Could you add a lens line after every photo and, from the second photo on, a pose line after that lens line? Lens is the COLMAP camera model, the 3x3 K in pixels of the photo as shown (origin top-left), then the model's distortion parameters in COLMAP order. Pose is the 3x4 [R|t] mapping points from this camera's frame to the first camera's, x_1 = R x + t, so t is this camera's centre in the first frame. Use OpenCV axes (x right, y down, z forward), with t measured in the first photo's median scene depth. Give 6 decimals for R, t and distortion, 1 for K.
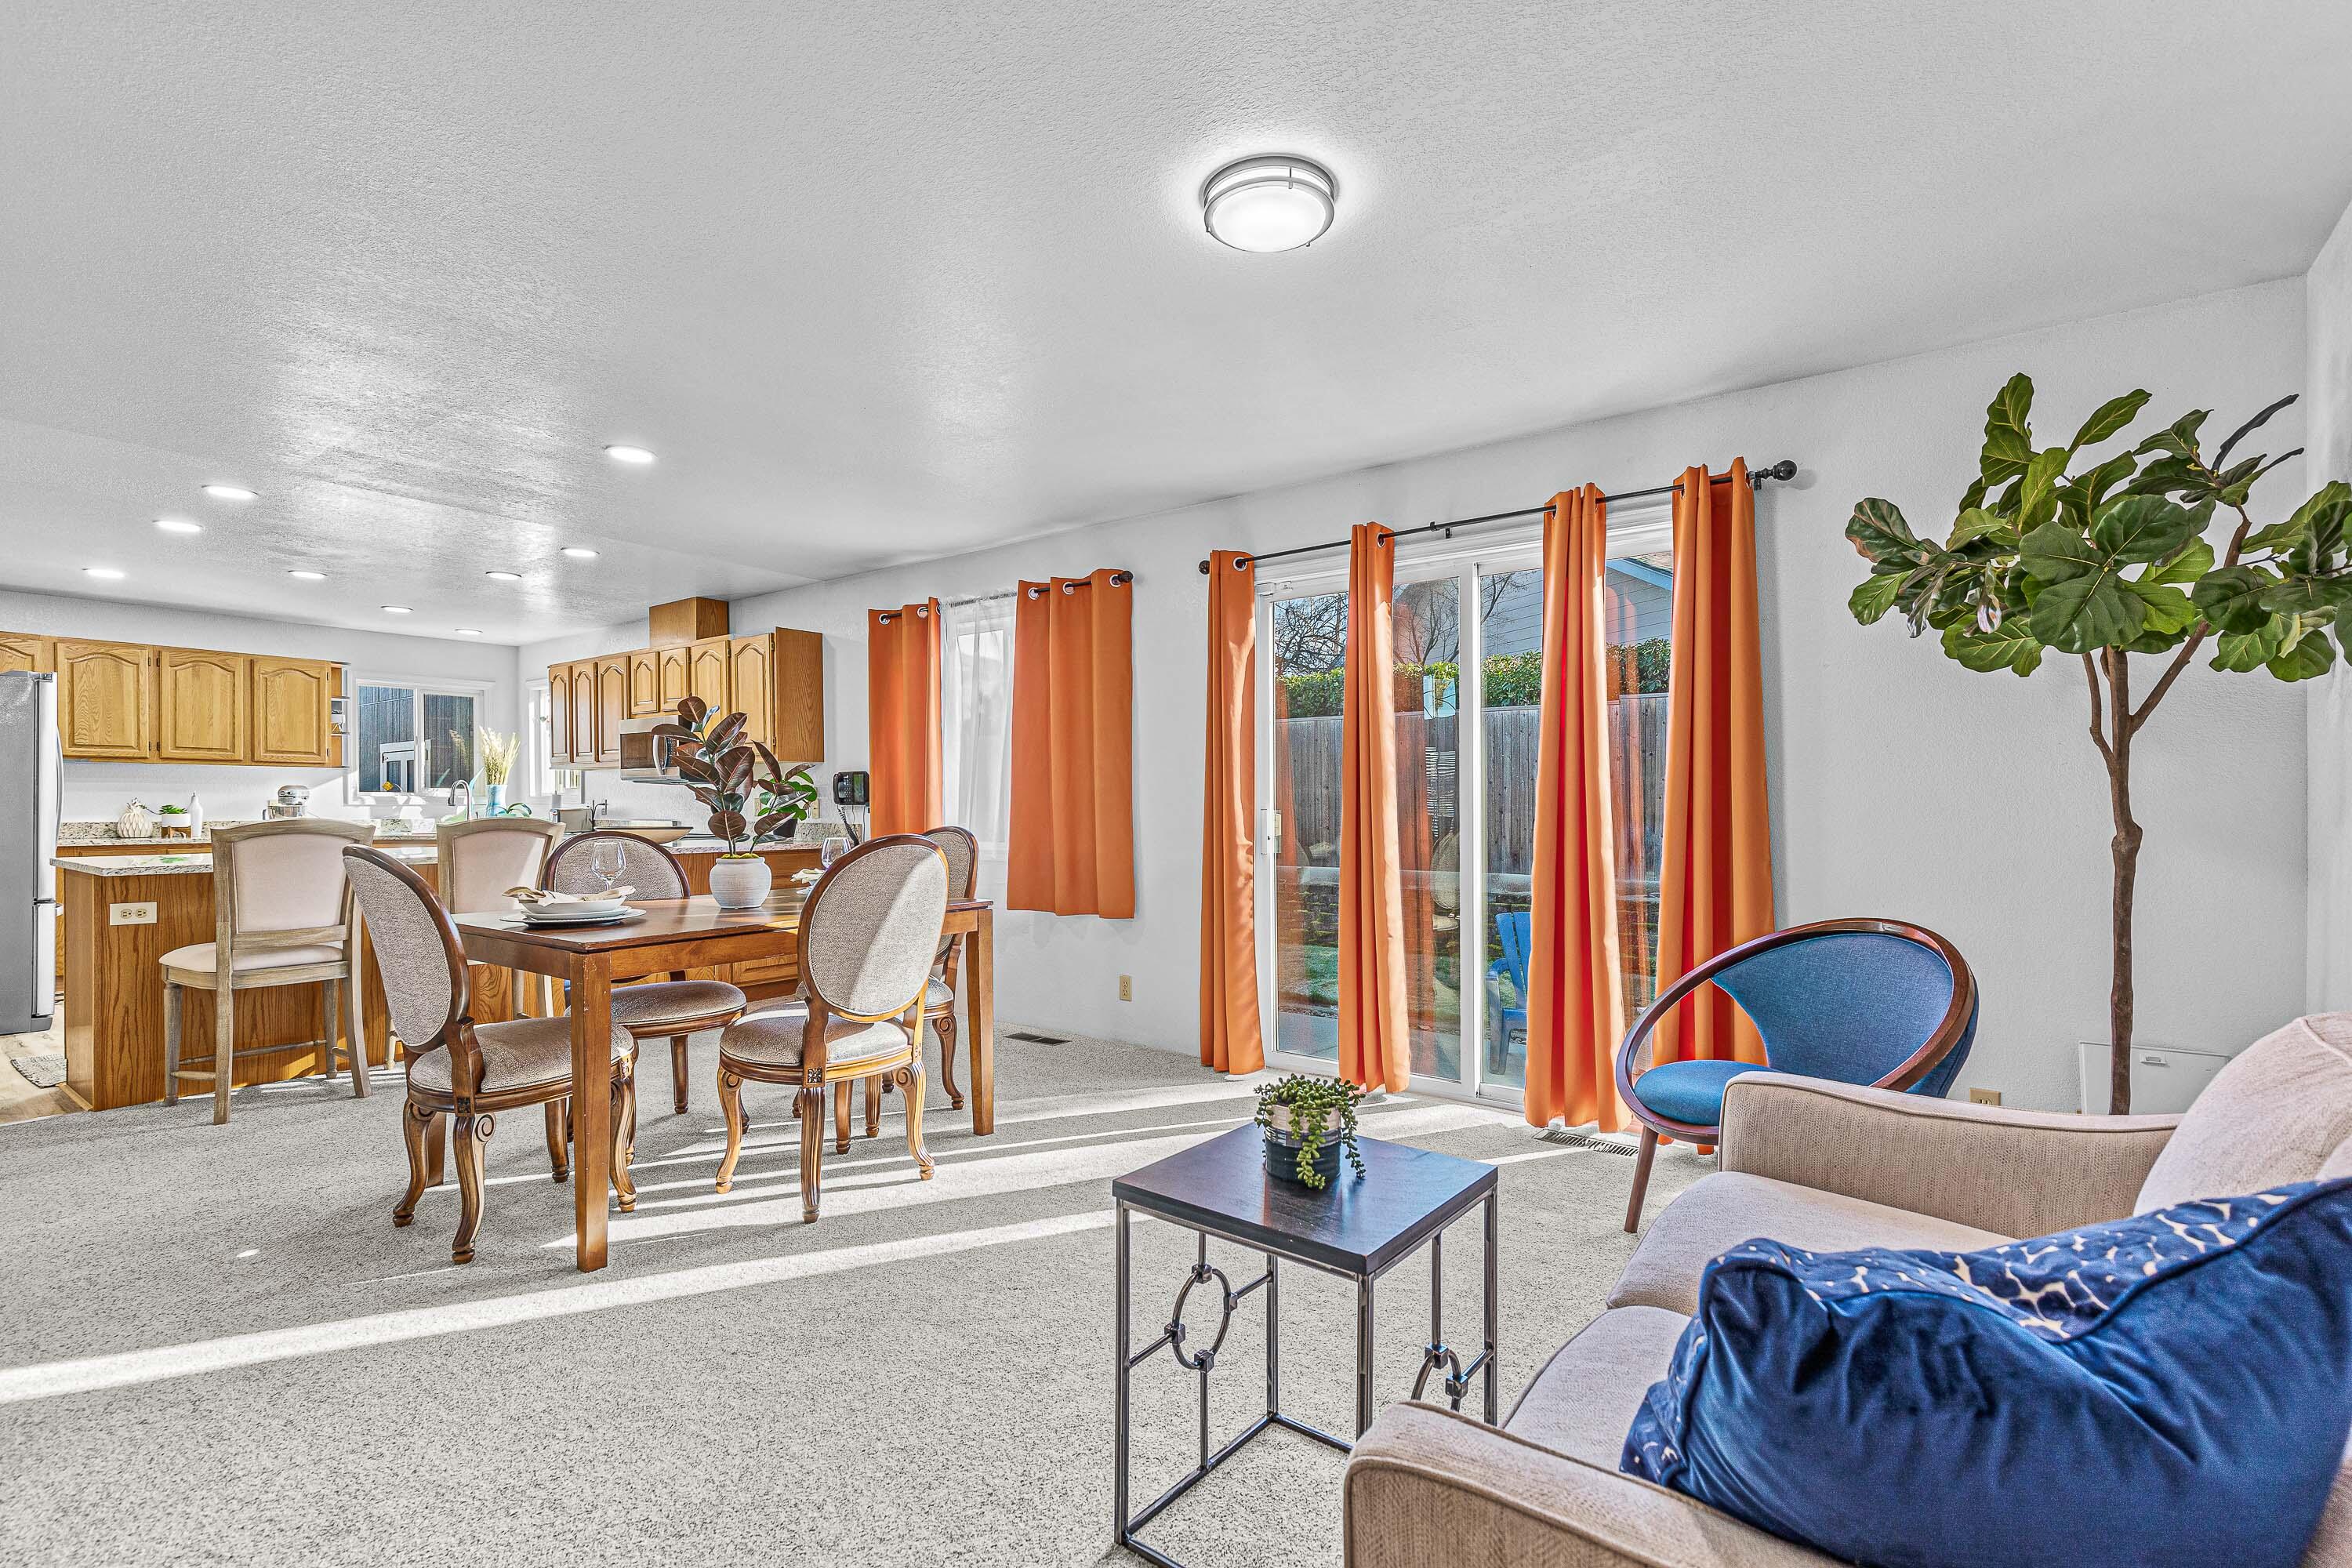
lens RADIAL K [[1067.4, 0, 1192.2], [0, 1067.4, 785.0], [0, 0, 1]] dist [0.002942, -0.000013]
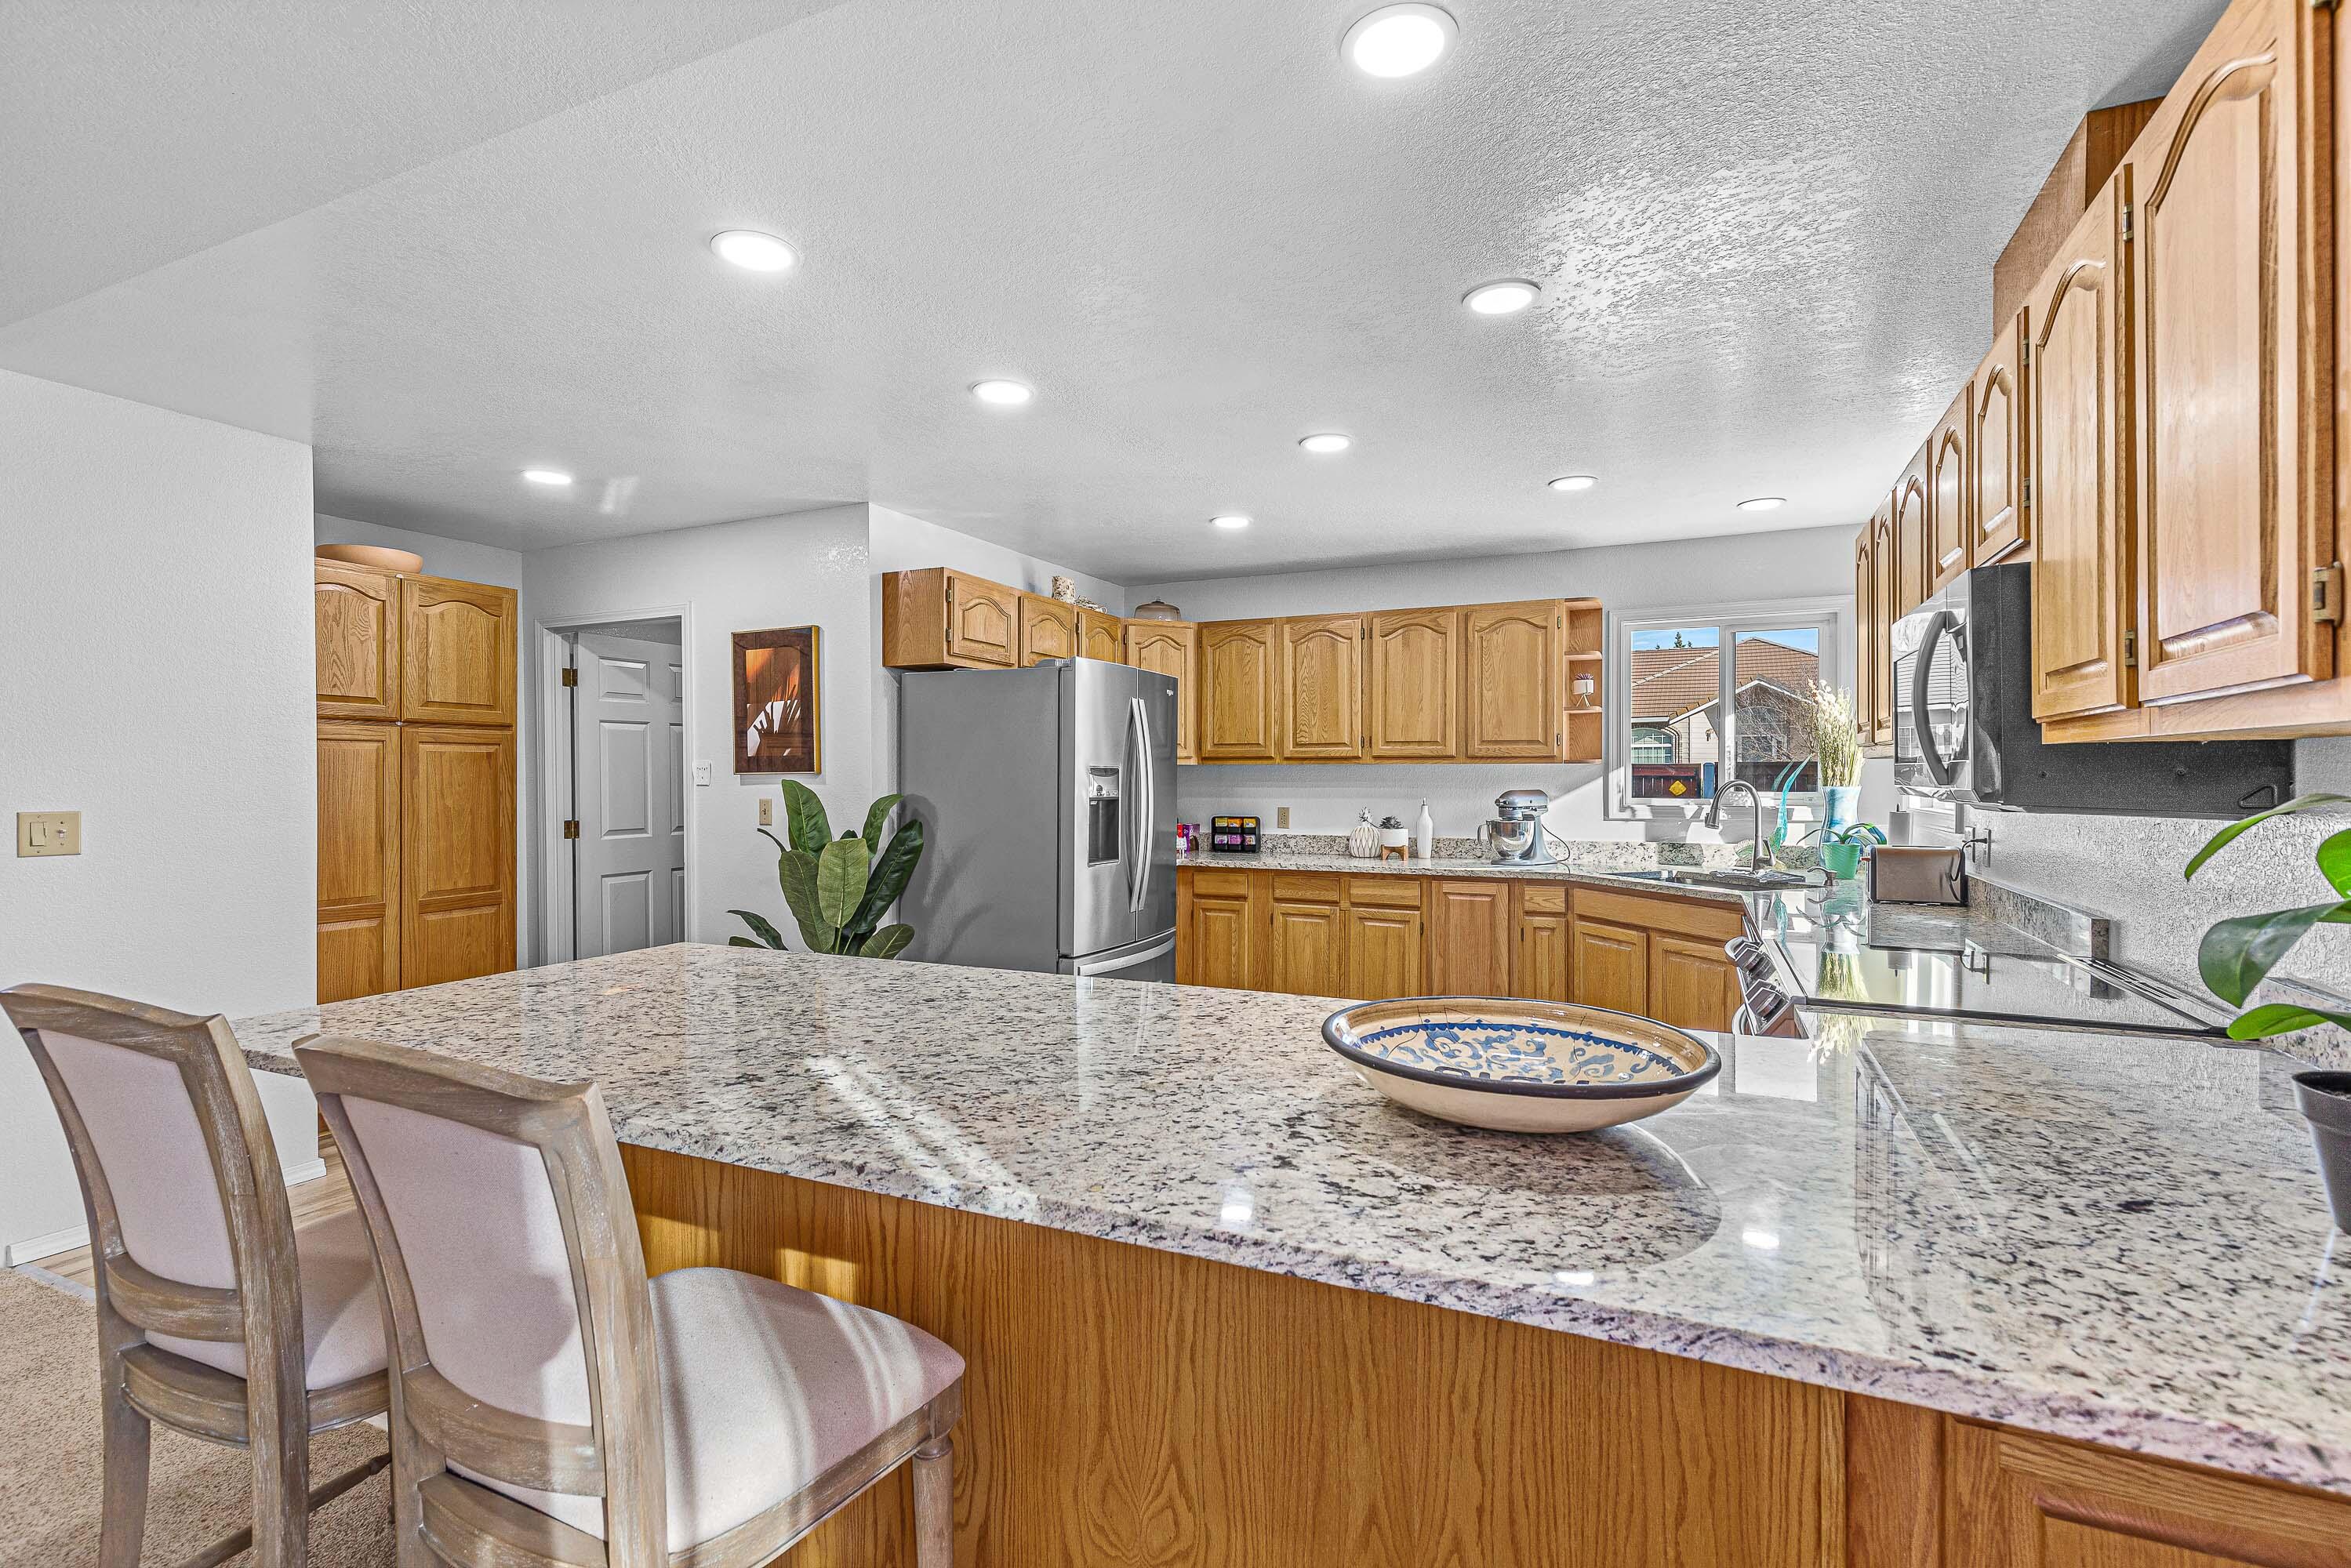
lens RADIAL K [[1066.8, 0, 1191.7], [0, 1066.8, 785.0], [0, 0, 1]] dist [0.002942, -0.000013]
pose [[0.198397, 0.006149, -0.980102, -0.232635], [0.020366, 0.999739, 0.010395, -0.015321], [0.979910, -0.022023, 0.198220, 0.703181]]
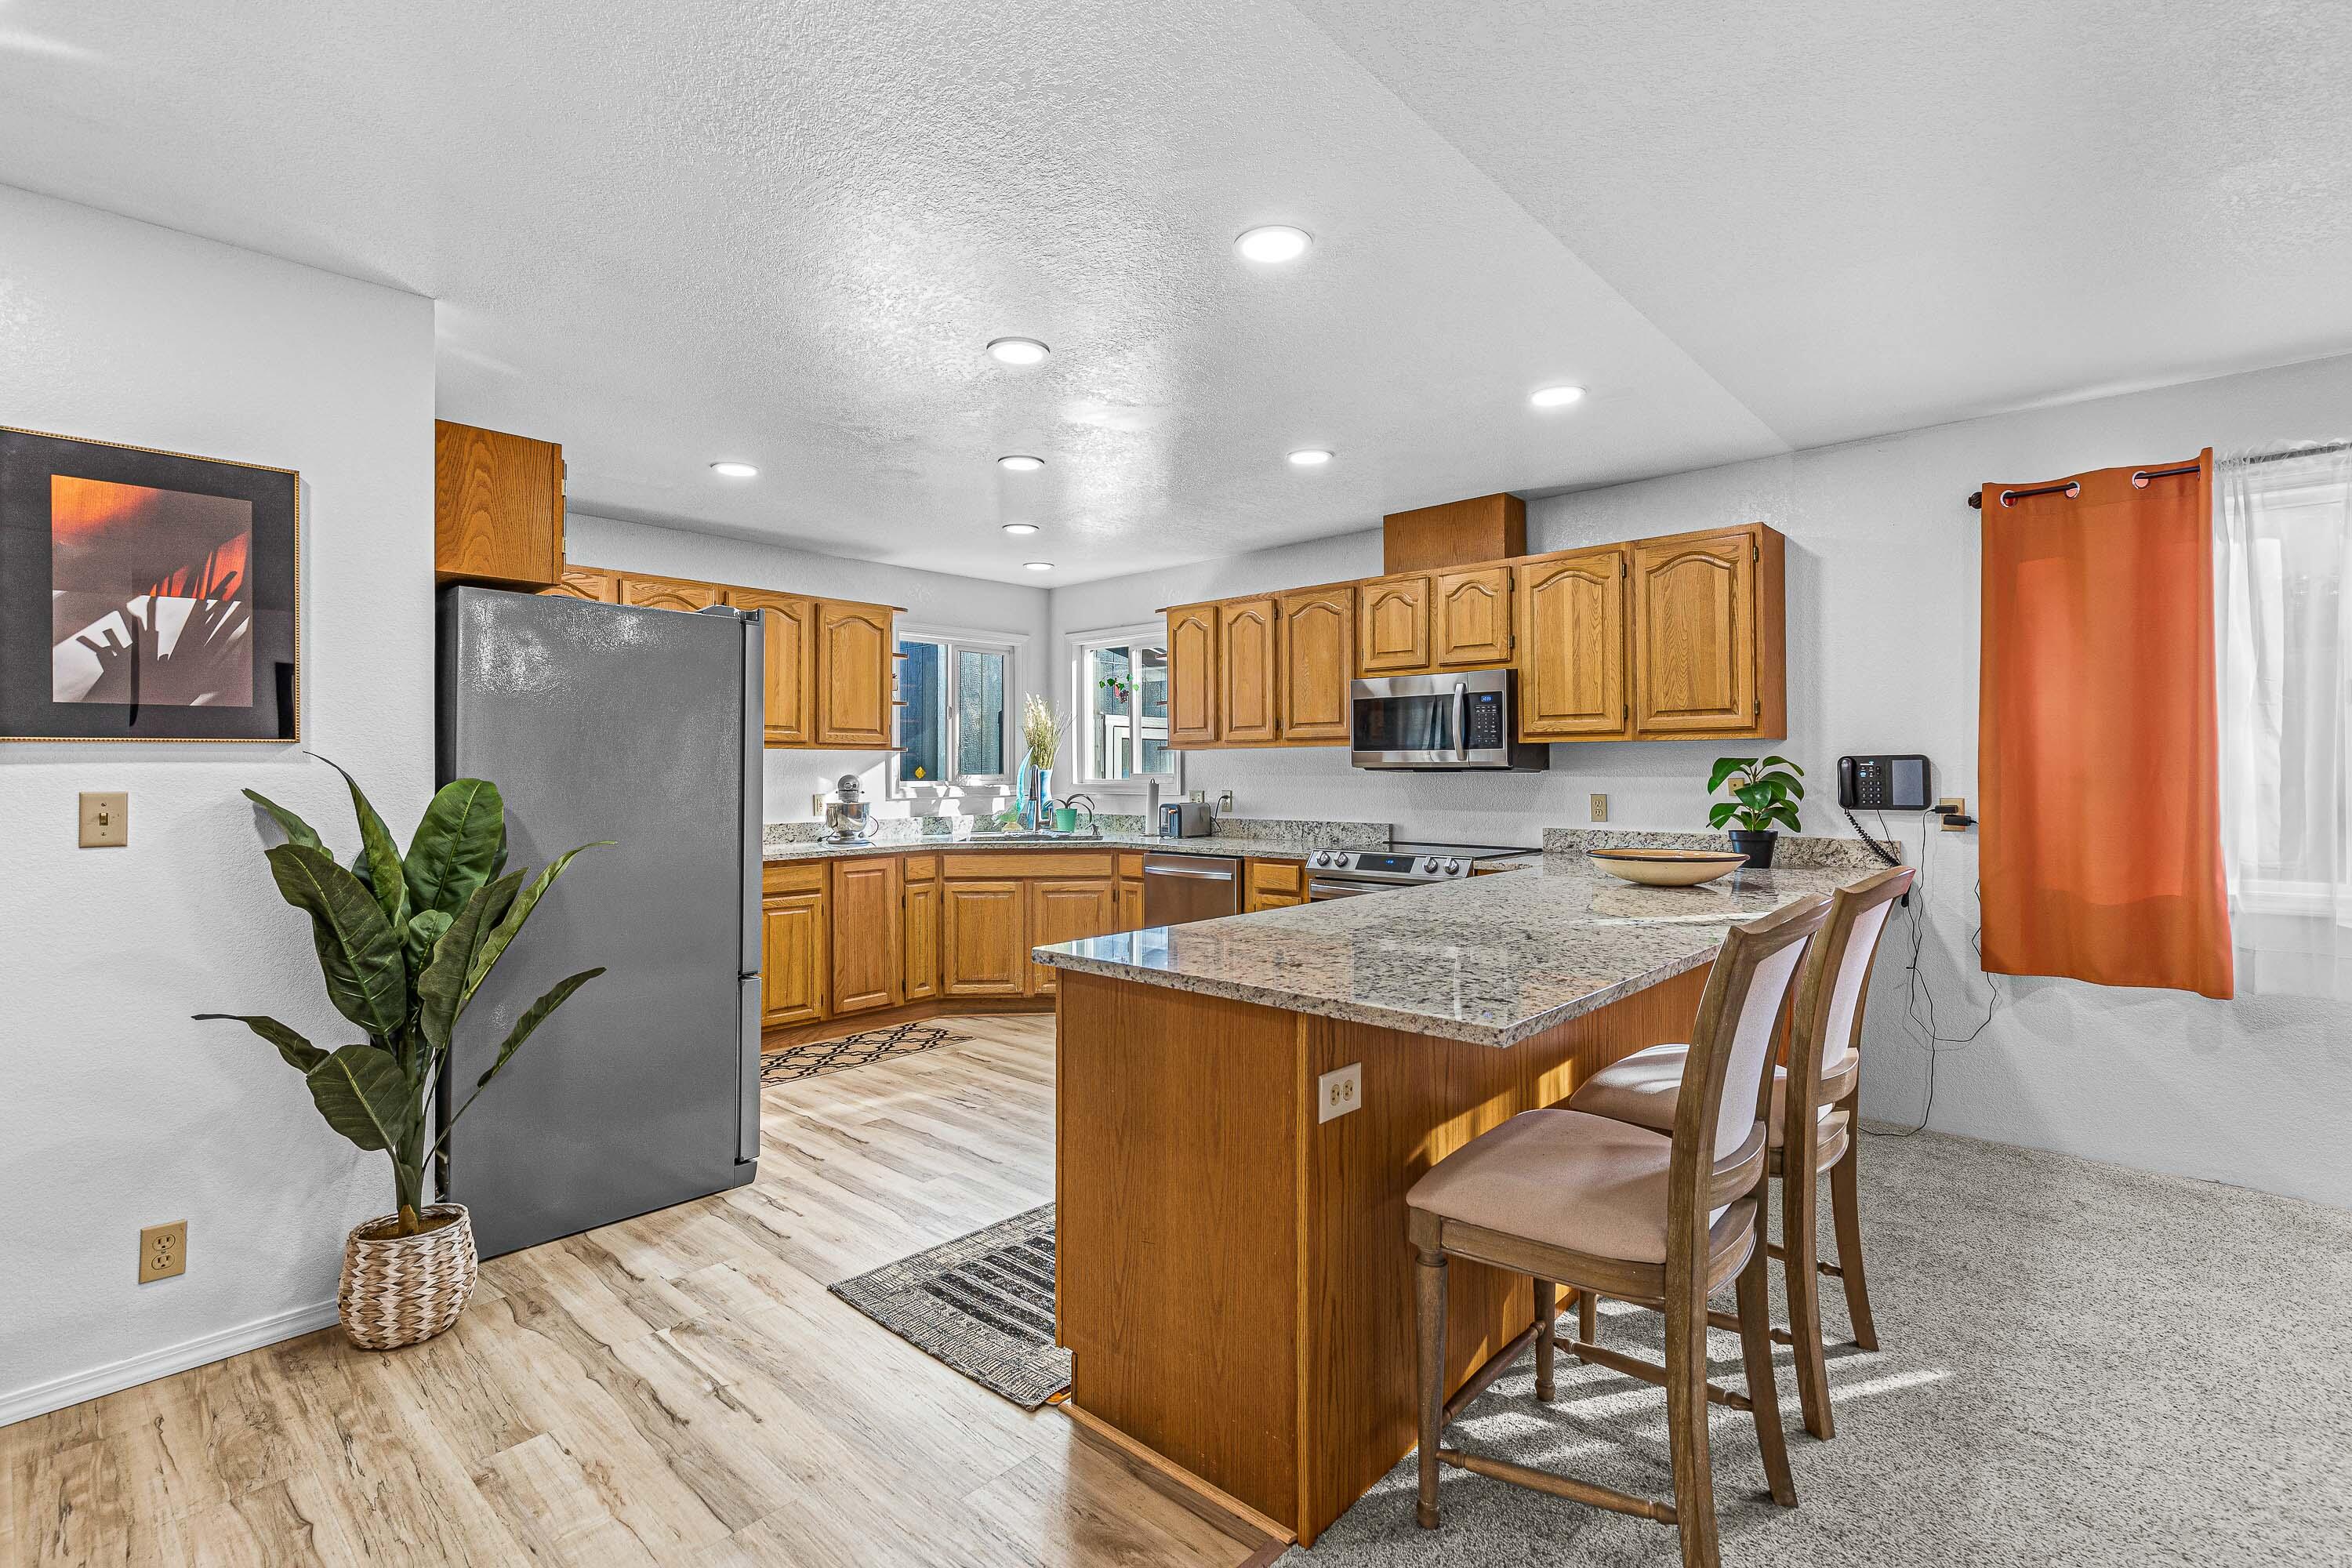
lens RADIAL K [[1074.2, 0, 1179.2], [0, 1074.2, 718.5], [0, 0, 1]] dist [0.018055, 0.000140]
pose [[0.994812, -0.010516, -0.101189, -0.573584], [0.007497, 0.999517, -0.030171, -0.015218], [0.101457, 0.029256, 0.994410, 0.300383]]
